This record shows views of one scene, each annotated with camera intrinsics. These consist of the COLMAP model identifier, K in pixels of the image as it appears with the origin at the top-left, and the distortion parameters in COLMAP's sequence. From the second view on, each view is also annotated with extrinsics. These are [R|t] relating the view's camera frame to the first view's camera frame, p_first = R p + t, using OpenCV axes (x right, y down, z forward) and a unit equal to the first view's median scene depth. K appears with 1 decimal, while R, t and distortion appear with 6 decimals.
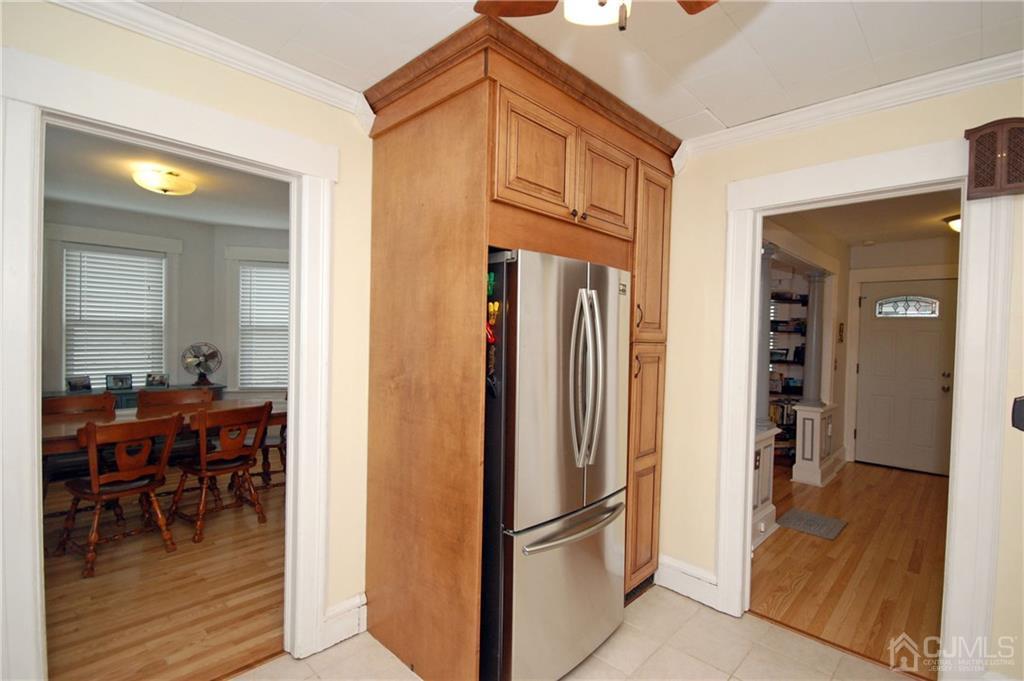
lens RADIAL K [[489.6, 0, 515.0], [0, 489.6, 343.4], [0, 0, 1]] dist [-0.000932, -0.000286]
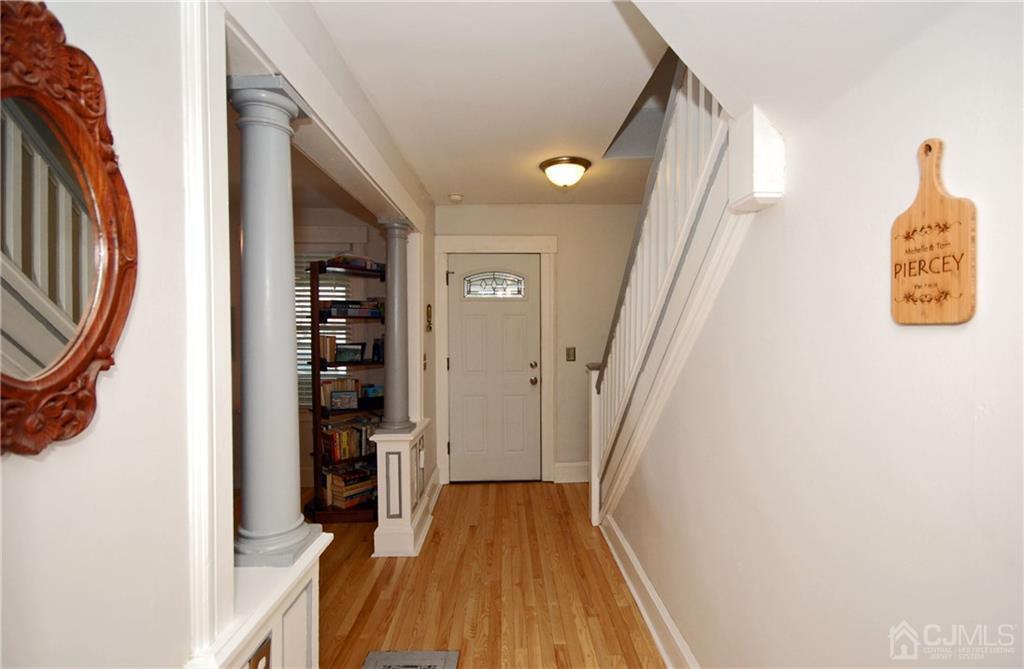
lens RADIAL K [[480.8, 0, 512.0], [0, 480.8, 334.5], [0, 0, 1]] dist [-0.000914, -0.000647]
pose [[0.714105, -0.034331, 0.699196, 0.252941], [0.036956, 0.999253, 0.011320, -0.000292], [-0.699062, 0.017756, 0.714841, 0.402756]]
